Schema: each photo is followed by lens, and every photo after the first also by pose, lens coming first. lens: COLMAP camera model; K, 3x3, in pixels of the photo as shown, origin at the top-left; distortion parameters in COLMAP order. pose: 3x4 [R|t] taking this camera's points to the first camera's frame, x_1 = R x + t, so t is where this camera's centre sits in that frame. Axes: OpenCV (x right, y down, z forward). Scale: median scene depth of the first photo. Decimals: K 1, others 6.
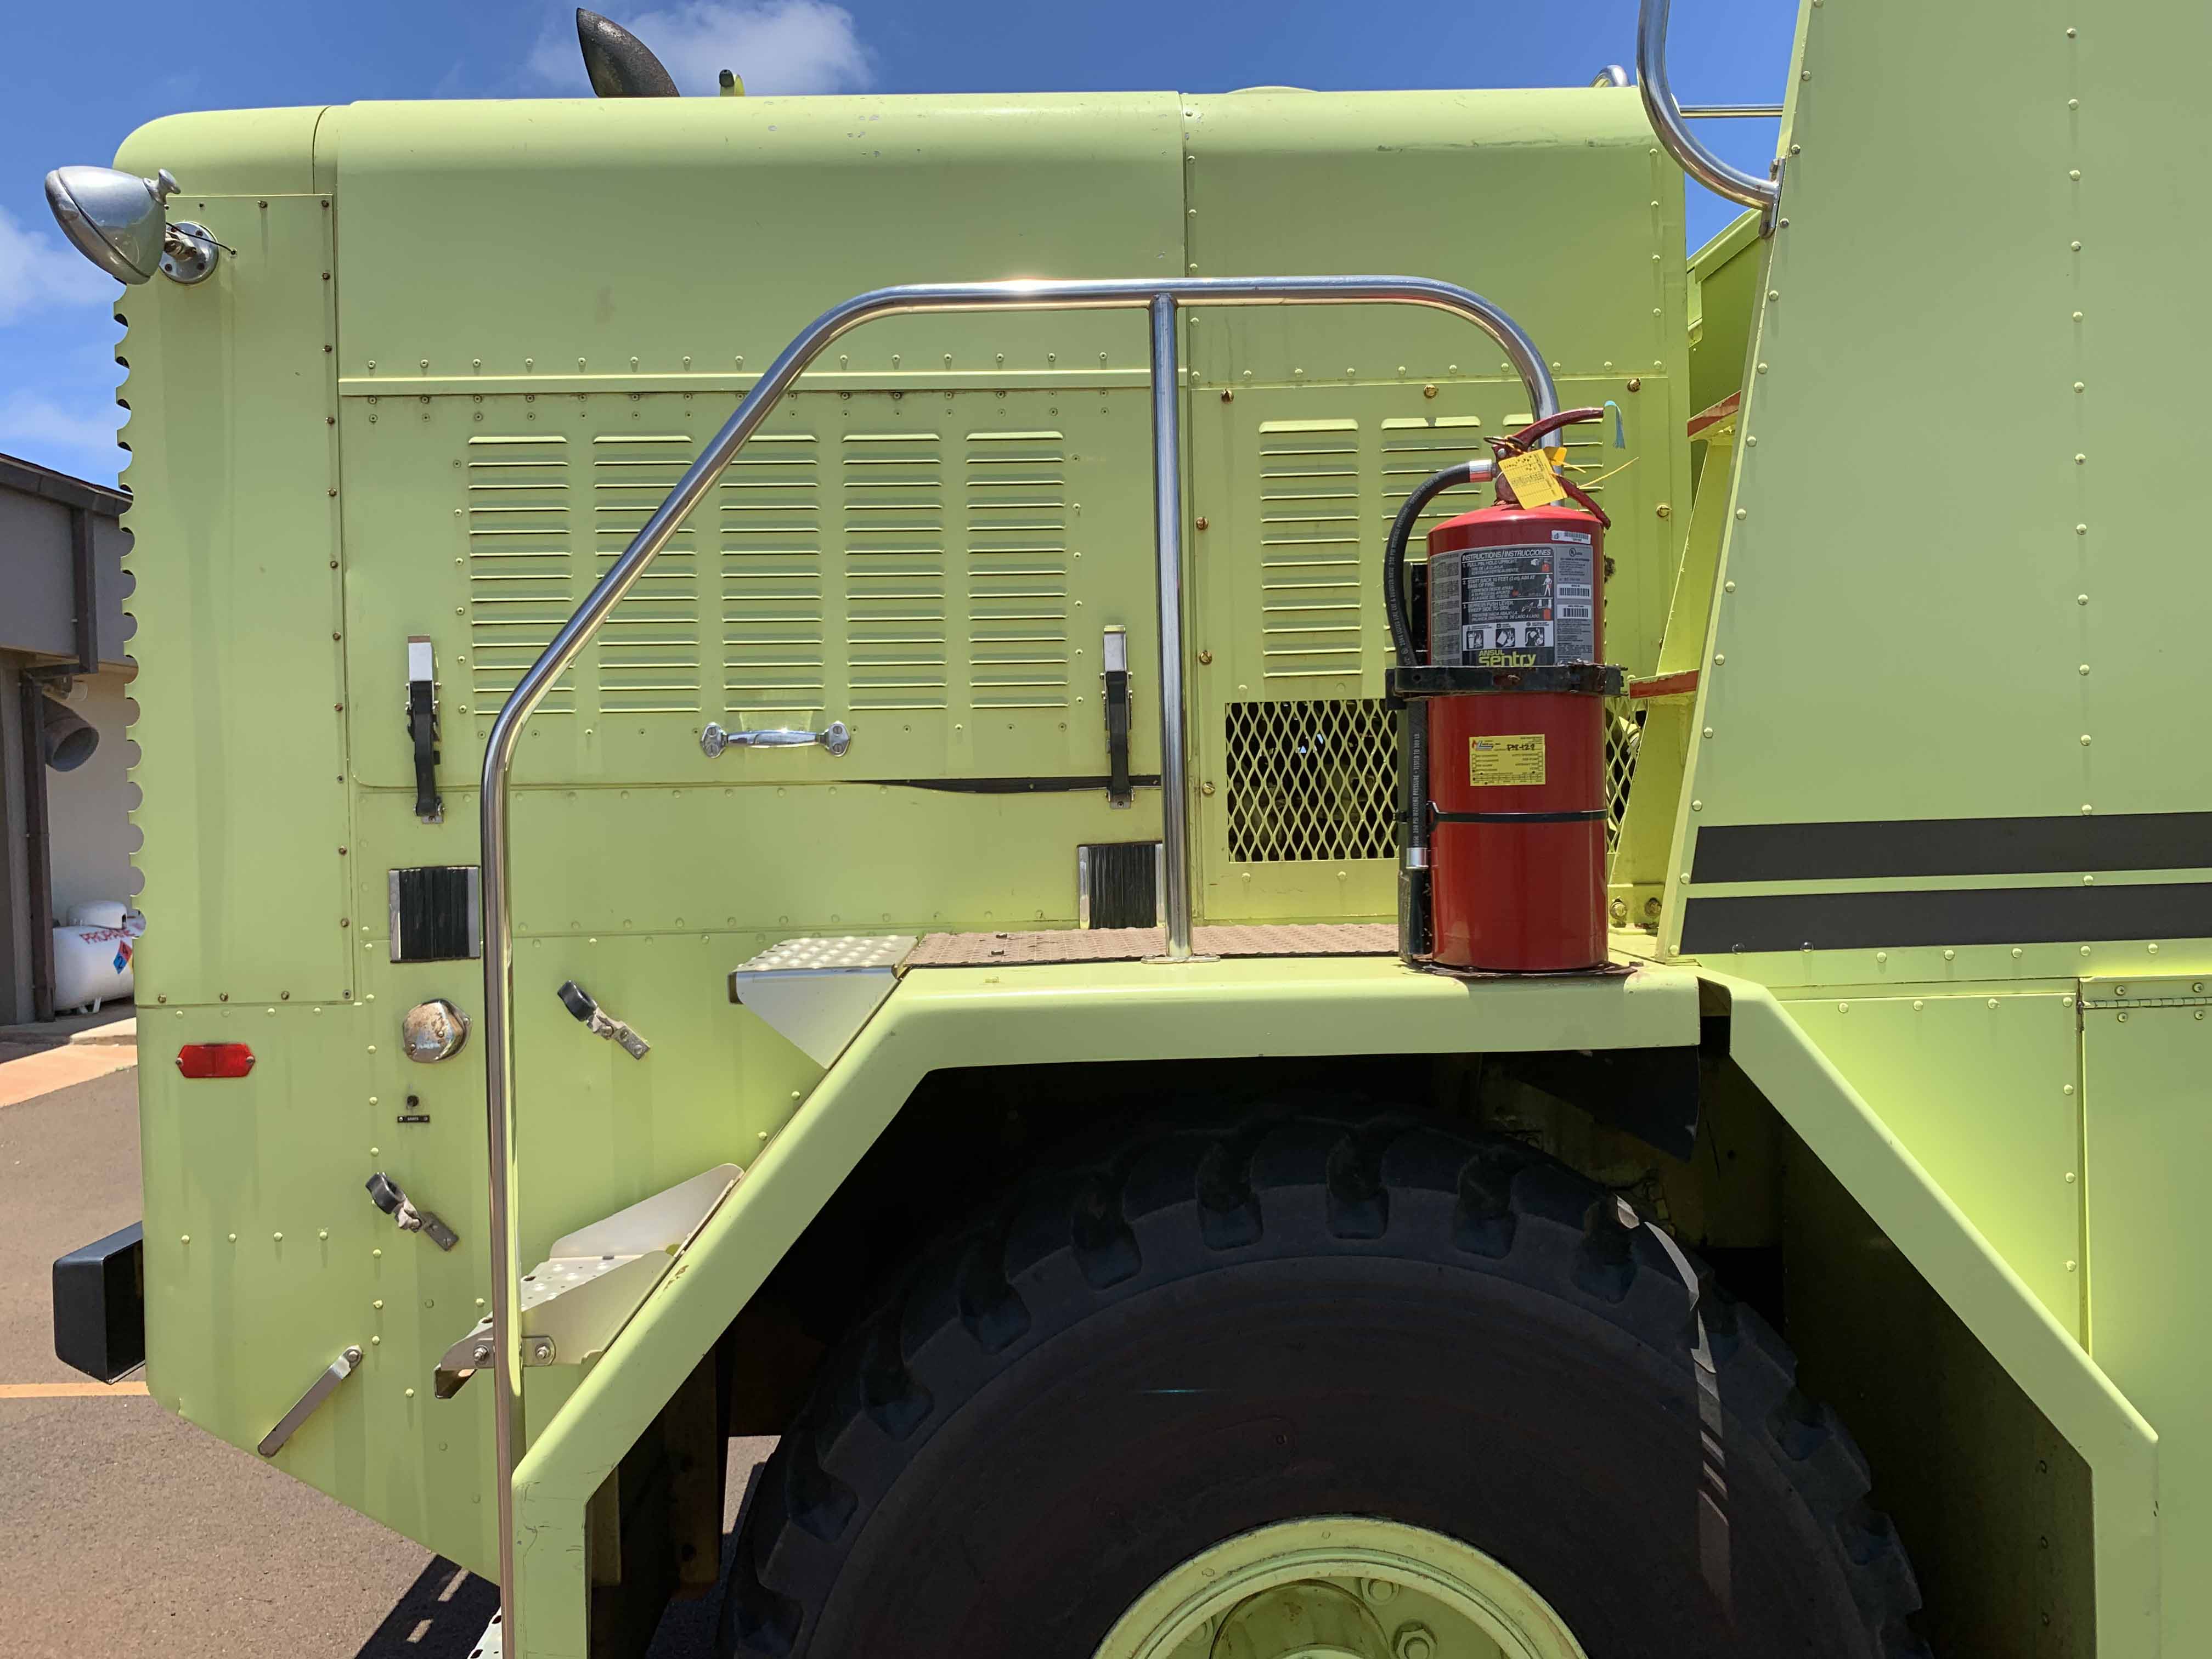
lens RADIAL K [[1695.0, 0, 1102.9], [0, 1695.0, 771.4], [0, 0, 1]] dist [0.145930, -0.479026]
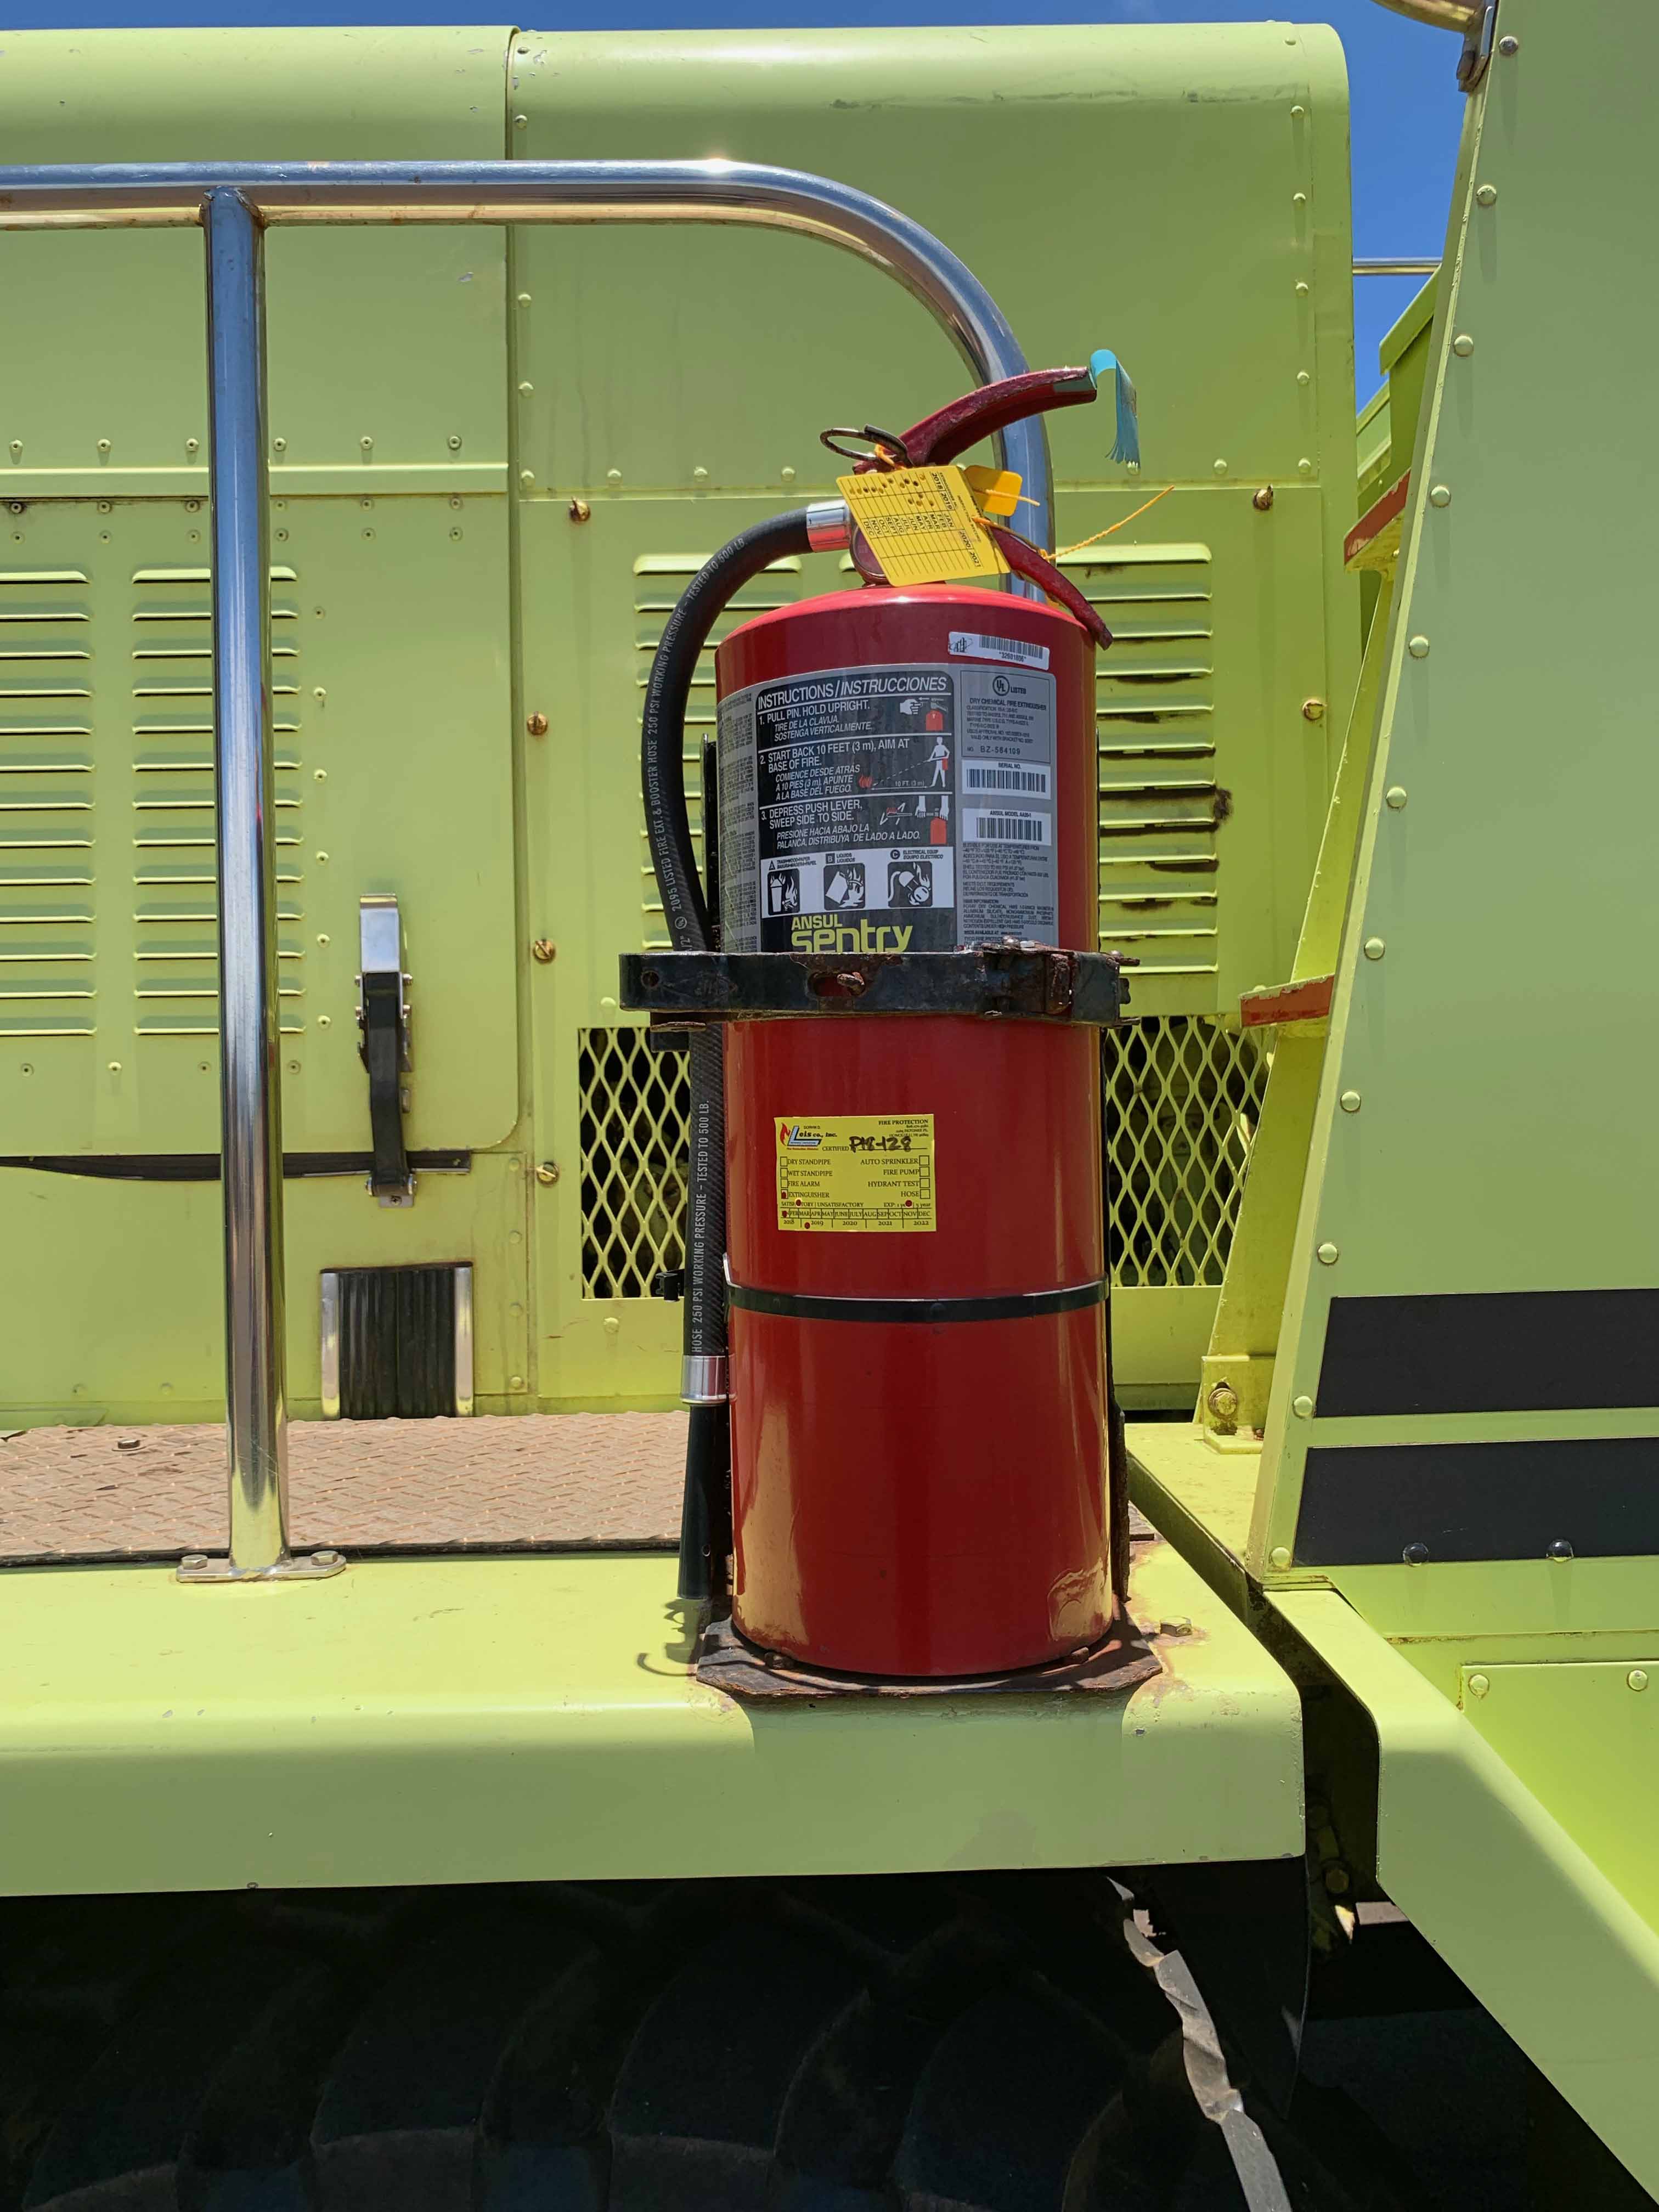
lens RADIAL K [[1716.2, 0, 828.6], [0, 1716.2, 1044.6], [0, 0, 1]] dist [0.078831, -0.183197]
pose [[0.999928, 0.005247, -0.010829, 0.225187], [-0.005529, 0.999641, -0.026228, -0.026361], [0.010687, 0.026286, 0.999597, 0.546058]]
